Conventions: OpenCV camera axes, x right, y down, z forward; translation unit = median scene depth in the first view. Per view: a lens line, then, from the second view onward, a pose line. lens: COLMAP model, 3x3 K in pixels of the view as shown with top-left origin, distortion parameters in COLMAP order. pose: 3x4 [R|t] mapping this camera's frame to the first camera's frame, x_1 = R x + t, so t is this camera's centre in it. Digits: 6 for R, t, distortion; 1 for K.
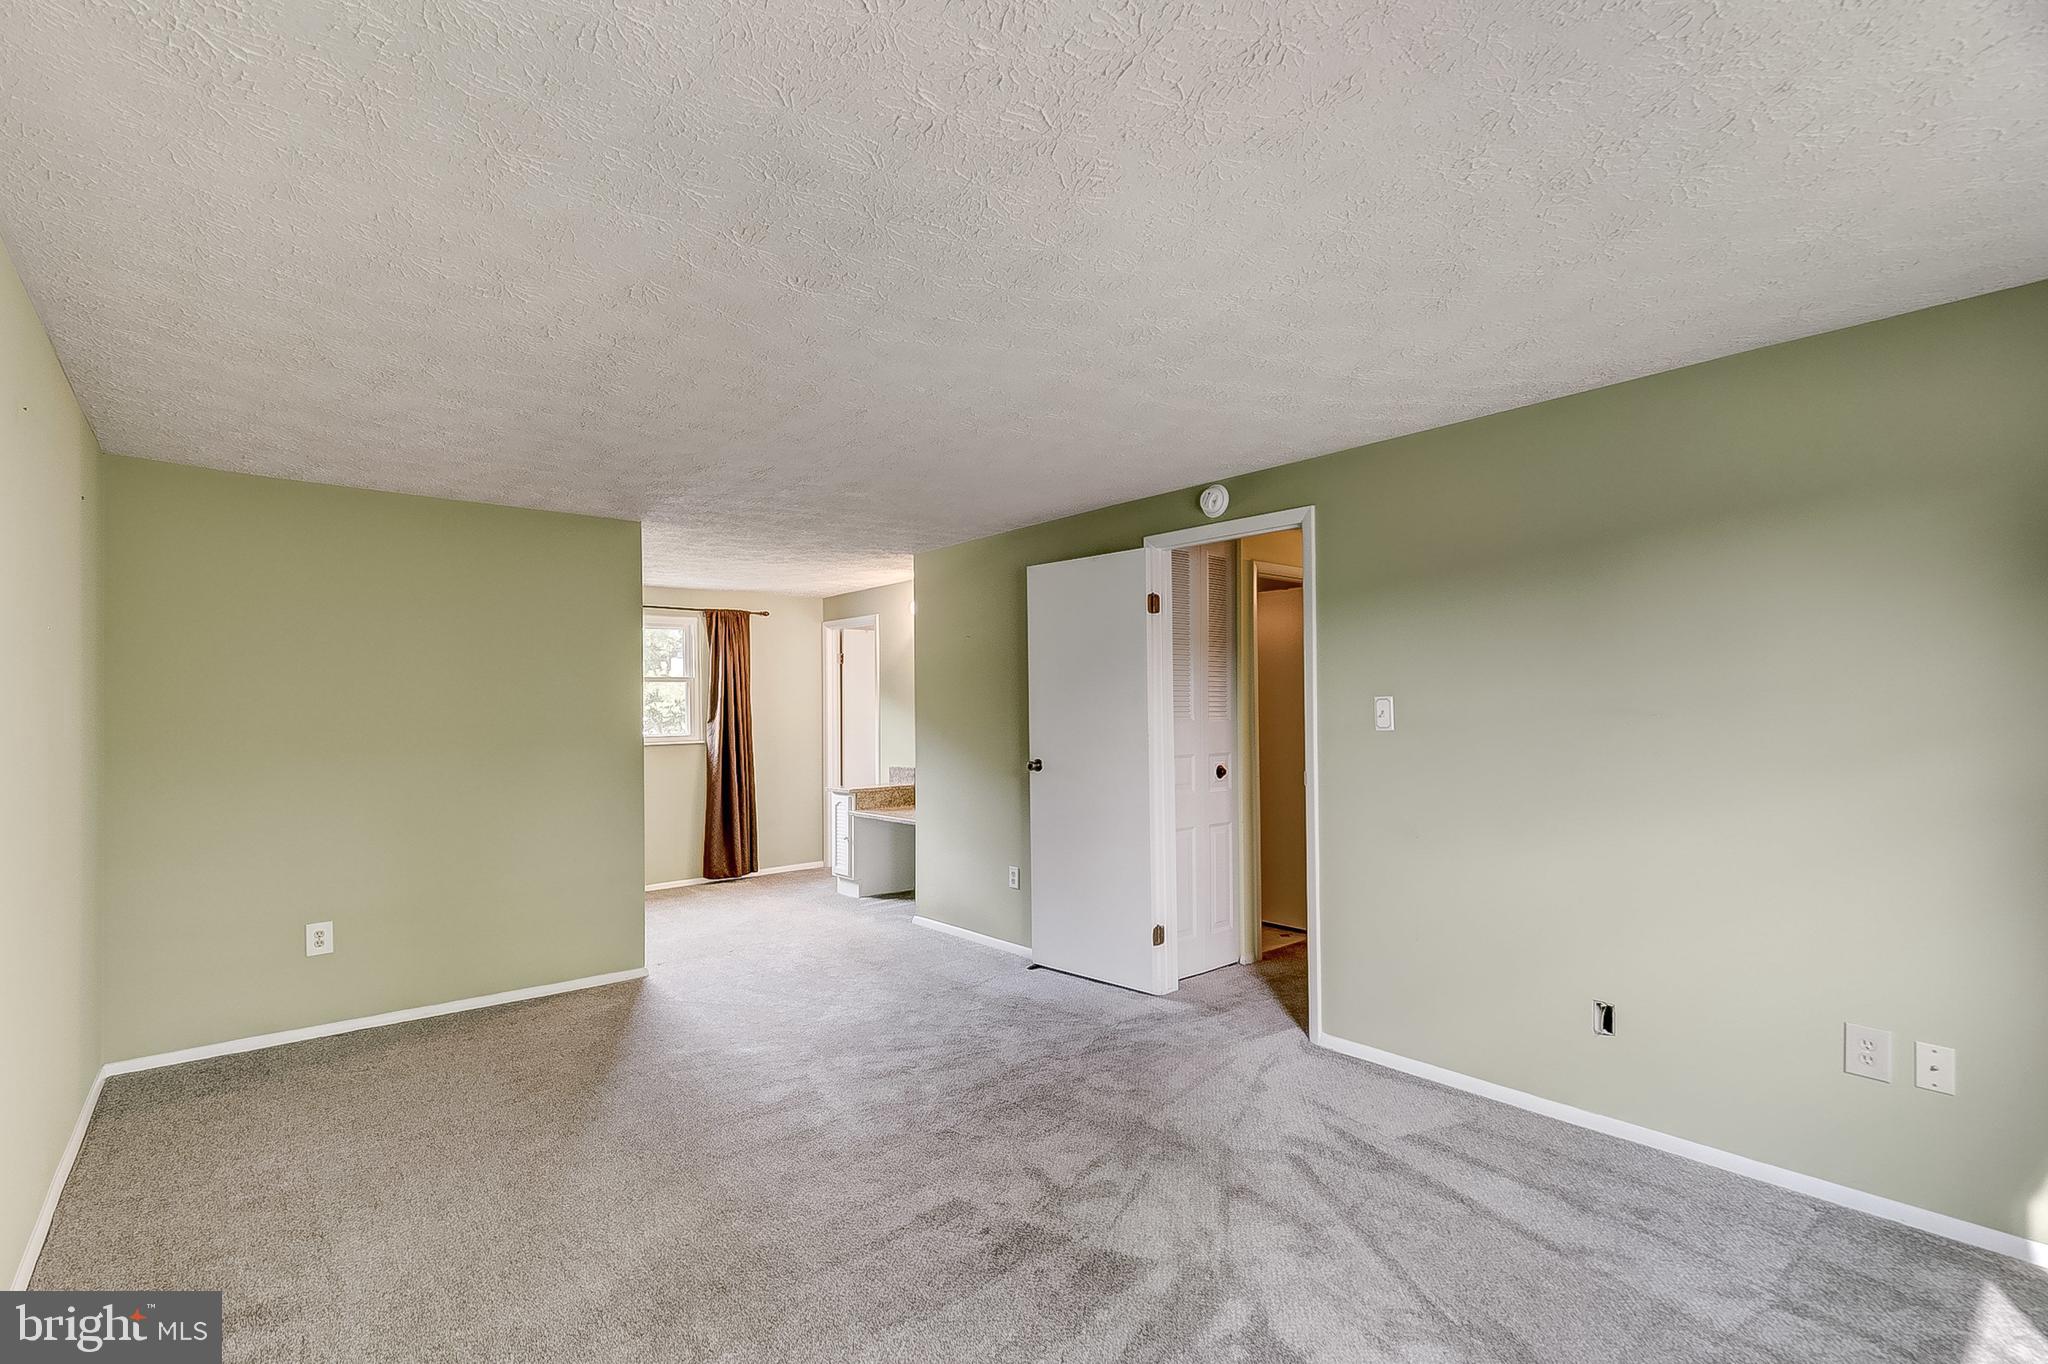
lens RADIAL K [[937.0, 0, 1021.2], [0, 937.0, 684.2], [0, 0, 1]] dist [-0.001546, -0.000449]
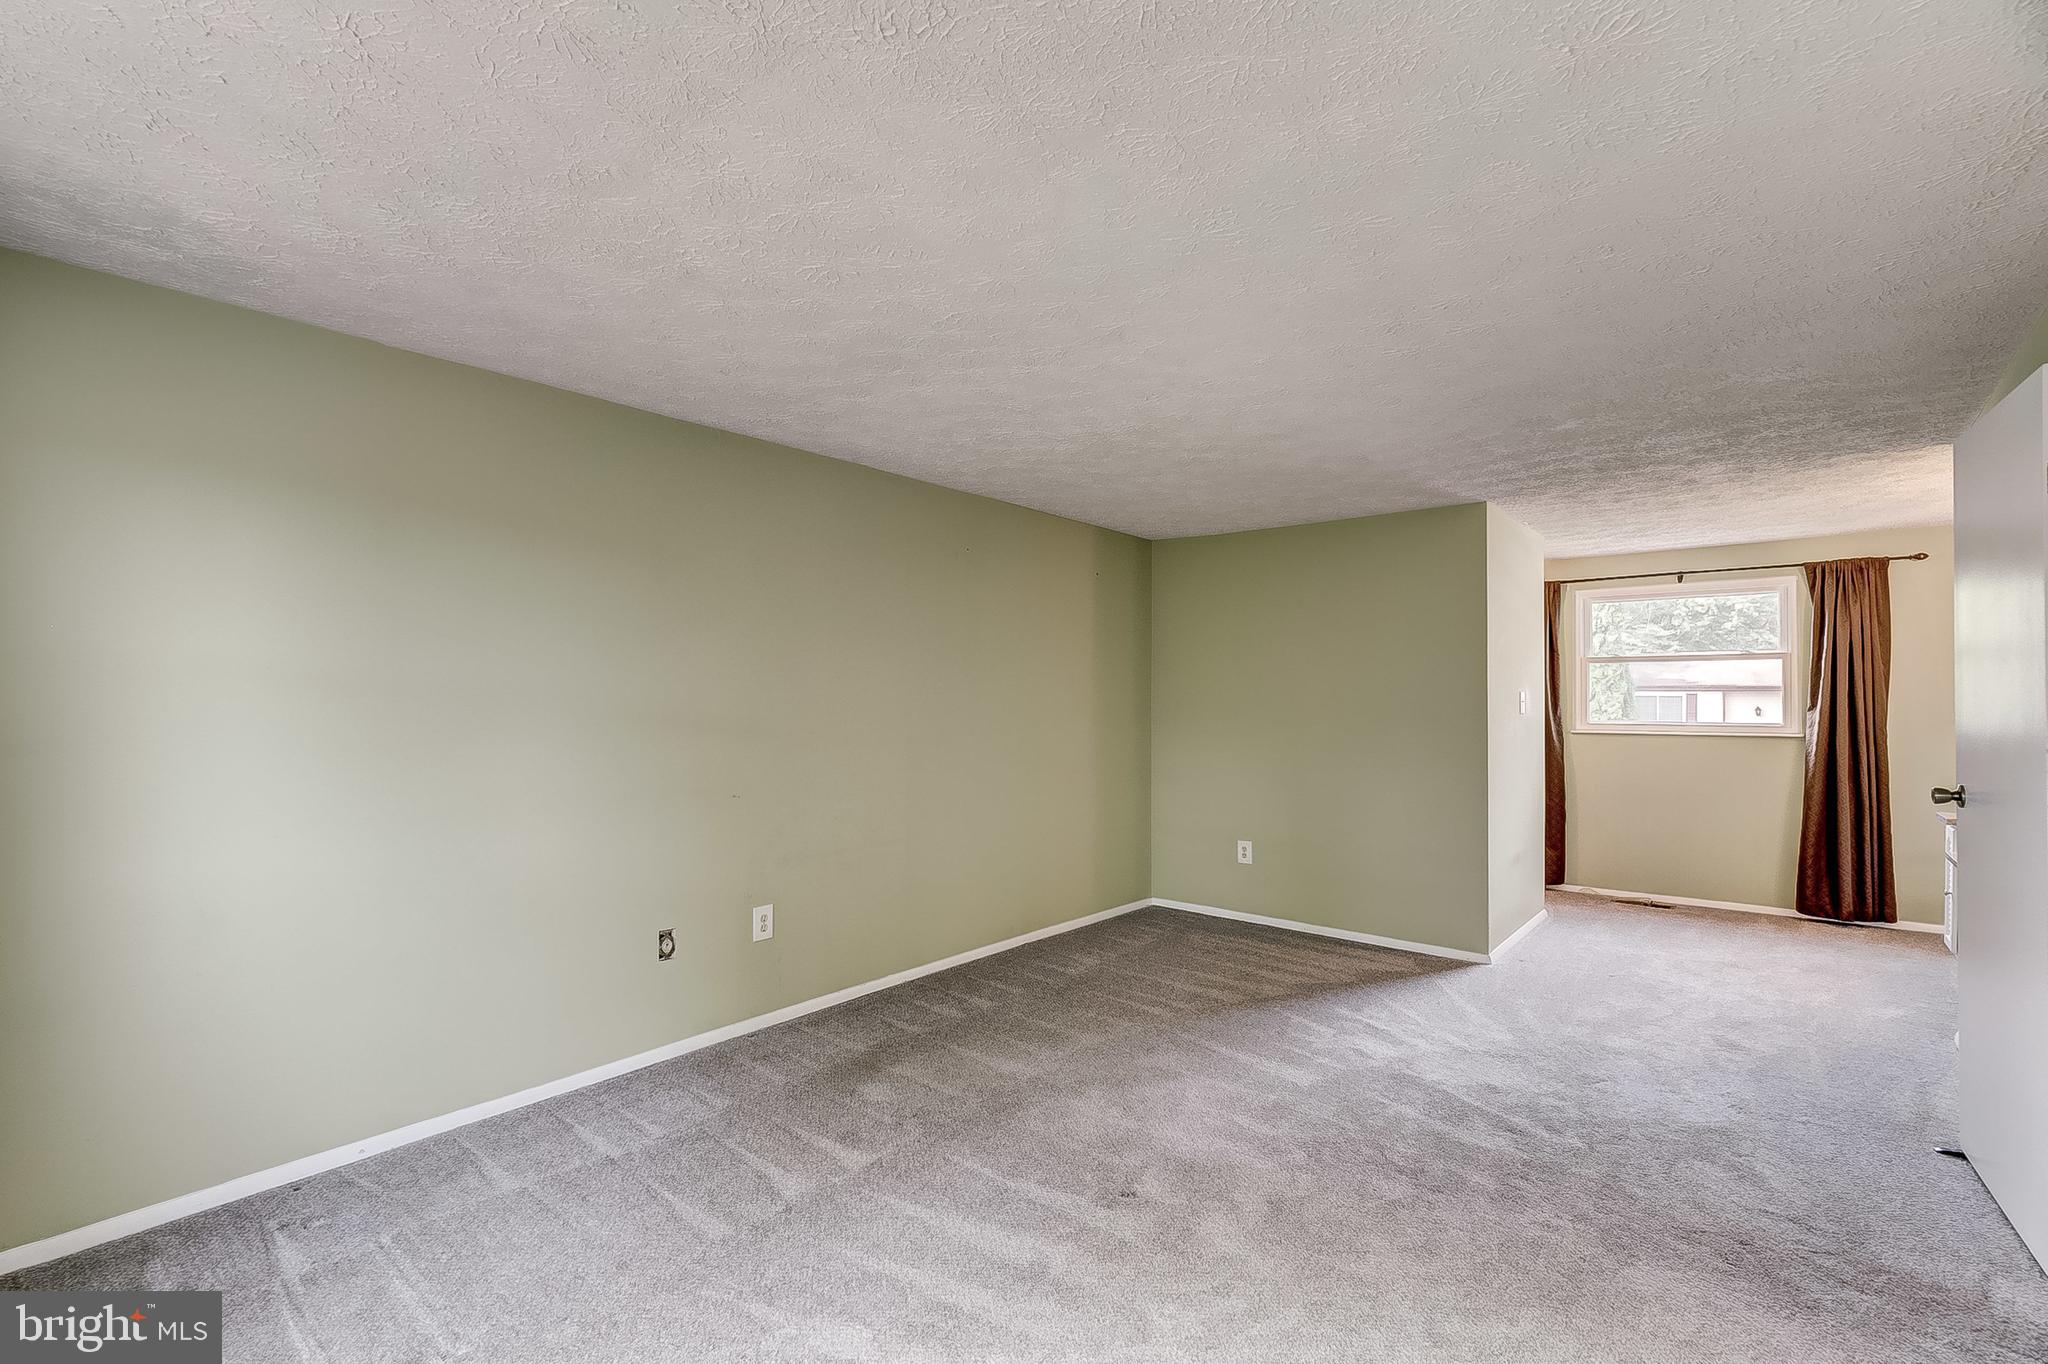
lens RADIAL K [[937.0, 0, 1018.8], [0, 937.0, 685.4], [0, 0, 1]] dist [-0.001546, -0.000449]
pose [[0.154886, 0.001779, -0.987931, 0.325524], [0.020585, 0.999775, 0.005028, 0.002870], [0.987718, -0.021115, 0.154815, 0.242927]]
